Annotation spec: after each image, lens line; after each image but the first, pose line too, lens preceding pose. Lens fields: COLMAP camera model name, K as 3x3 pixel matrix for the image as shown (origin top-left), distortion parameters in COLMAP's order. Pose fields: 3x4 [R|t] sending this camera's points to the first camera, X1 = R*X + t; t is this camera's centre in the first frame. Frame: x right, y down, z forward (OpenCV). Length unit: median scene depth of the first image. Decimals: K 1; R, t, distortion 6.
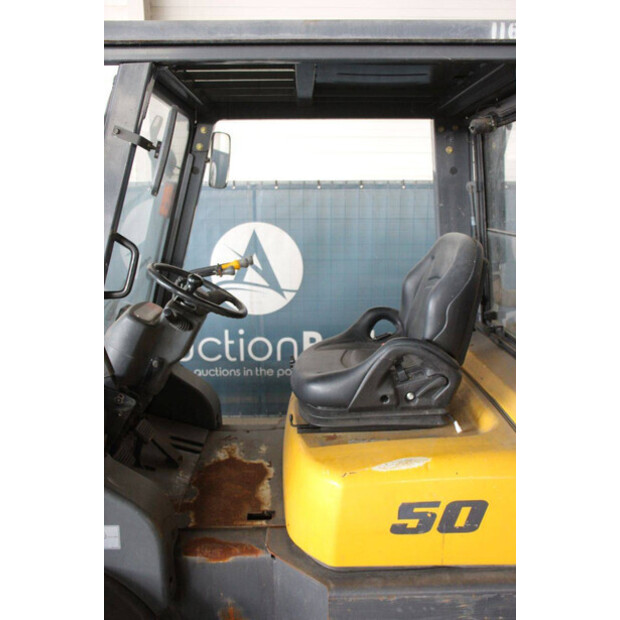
lens RADIAL K [[585.9, 0, 310.0], [0, 585.9, 310.0], [0, 0, 1]] dist [-0.141343, 0.219707]
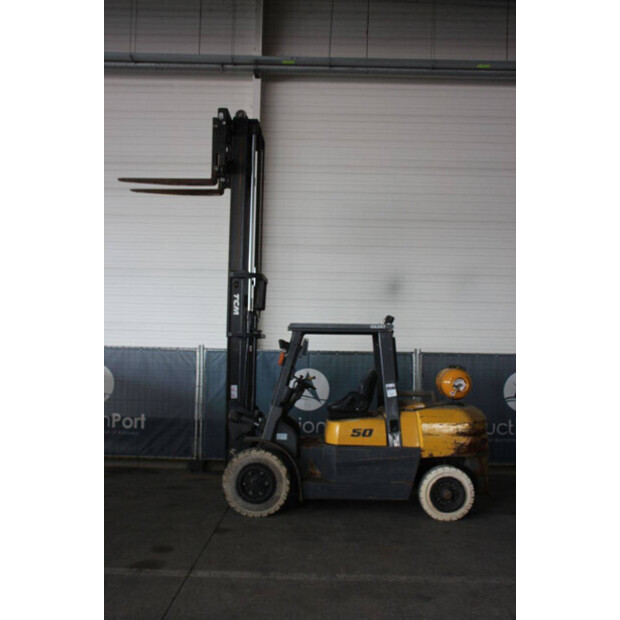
lens RADIAL K [[642.1, 0, 310.0], [0, 642.1, 310.0], [0, 0, 1]] dist [-0.085157, 0.162514]
pose [[0.999091, 0.022697, -0.036096, -0.004856], [-0.031155, 0.966558, -0.254548, 0.260681], [0.029112, 0.255441, 0.966386, -1.439811]]
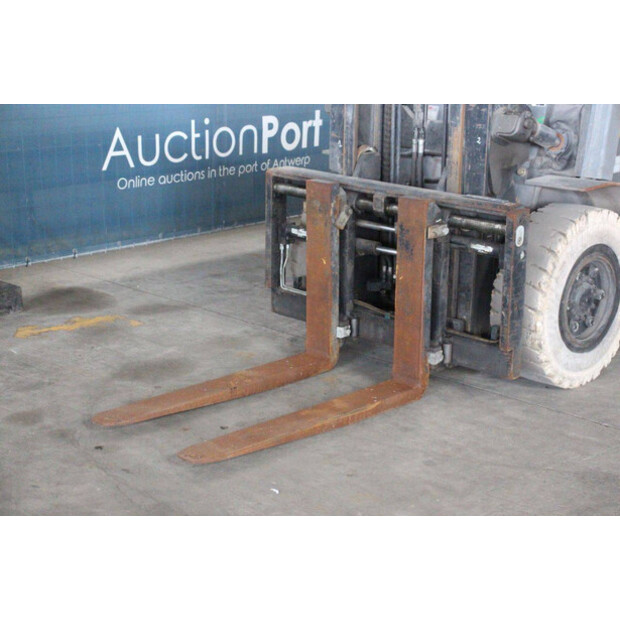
lens RADIAL K [[1223.1, 0, 310.0], [0, 1223.1, 310.0], [0, 0, 1]] dist [0.255772, 0.154326]
pose [[0.706611, -0.170118, 0.686849, -1.275599], [0.113654, 0.985353, 0.127128, 0.097470], [-0.698415, -0.011767, 0.715596, -0.330306]]
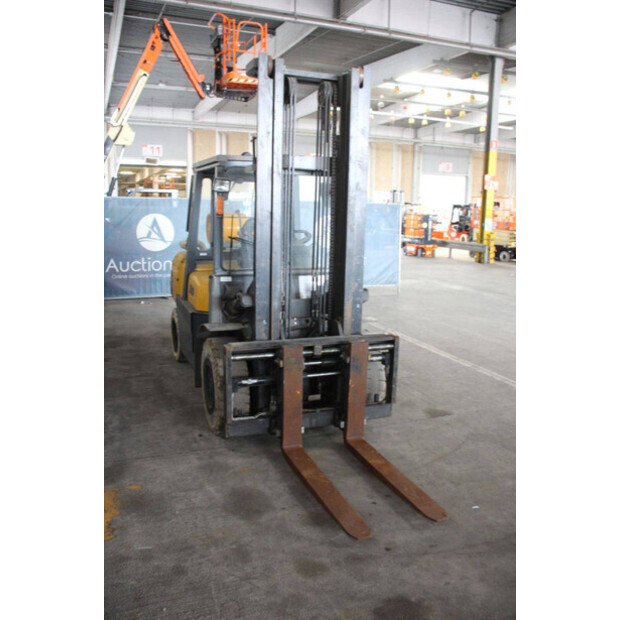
lens RADIAL K [[548.2, 0, 311.3], [0, 548.2, 318.4], [0, 0, 1]] dist [-0.161709, 0.169865]
pose [[-0.354314, -0.189753, 0.915672, -1.226554], [0.152429, 0.954380, 0.256756, -0.149960], [-0.922620, 0.230547, -0.309227, 0.821214]]
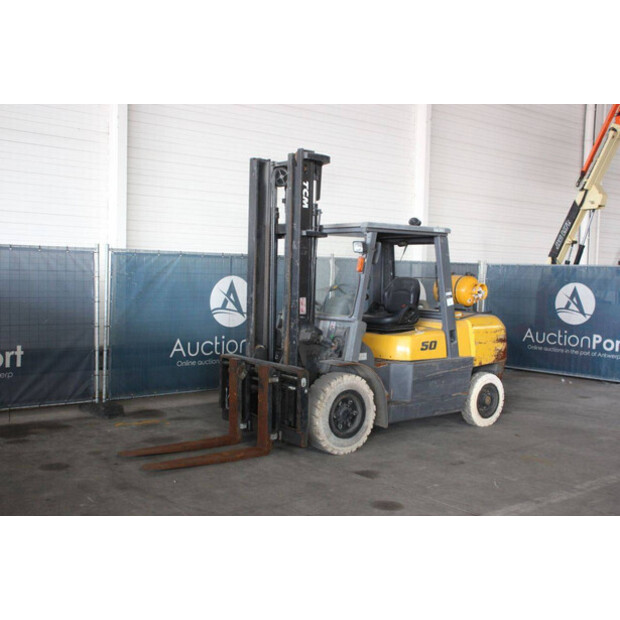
lens RADIAL K [[707.1, 0, 310.0], [0, 707.1, 310.0], [0, 0, 1]] dist [-0.016207, 0.017826]
pose [[0.791600, -0.007731, 0.610991, -1.259507], [0.084639, 0.991668, -0.097110, 0.192574], [-0.605150, 0.128585, 0.785659, -0.876362]]
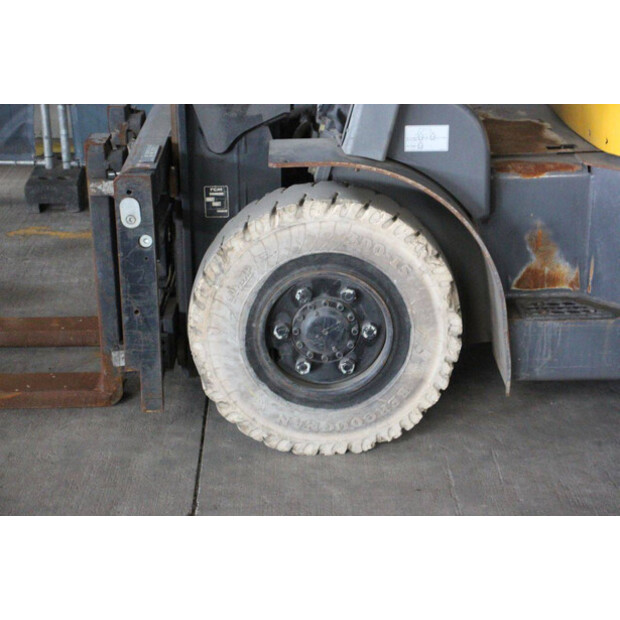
lens RADIAL K [[1254.7, 0, 310.0], [0, 1254.7, 310.0], [0, 0, 1]] dist [0.188021, 0.038689]
pose [[0.999942, 0.001170, 0.010733, -0.225765], [-0.002906, 0.986577, 0.163272, 0.125919], [-0.010398, -0.163294, 0.986523, -0.461024]]
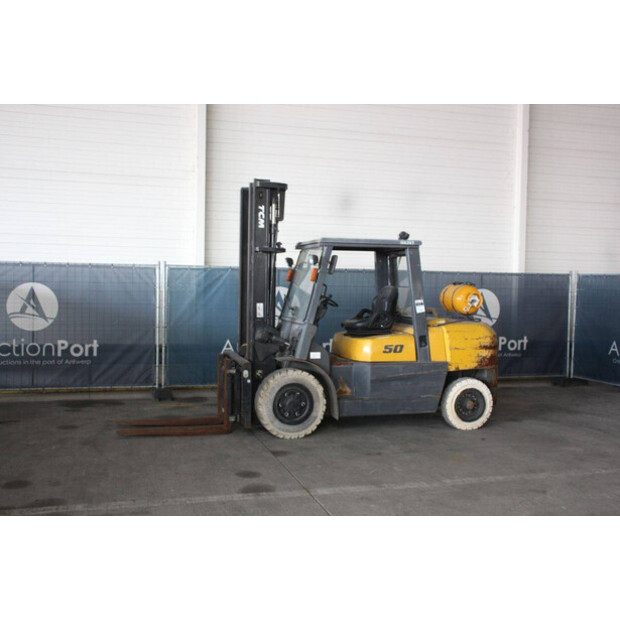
lens RADIAL K [[699.8, 0, 310.0], [0, 699.8, 310.0], [0, 0, 1]] dist [-0.020114, 0.024425]
pose [[0.965764, 0.012462, 0.259123, -0.645469], [0.025020, 0.989715, -0.140847, 0.294251], [-0.258213, 0.142508, 0.955519, -1.443756]]
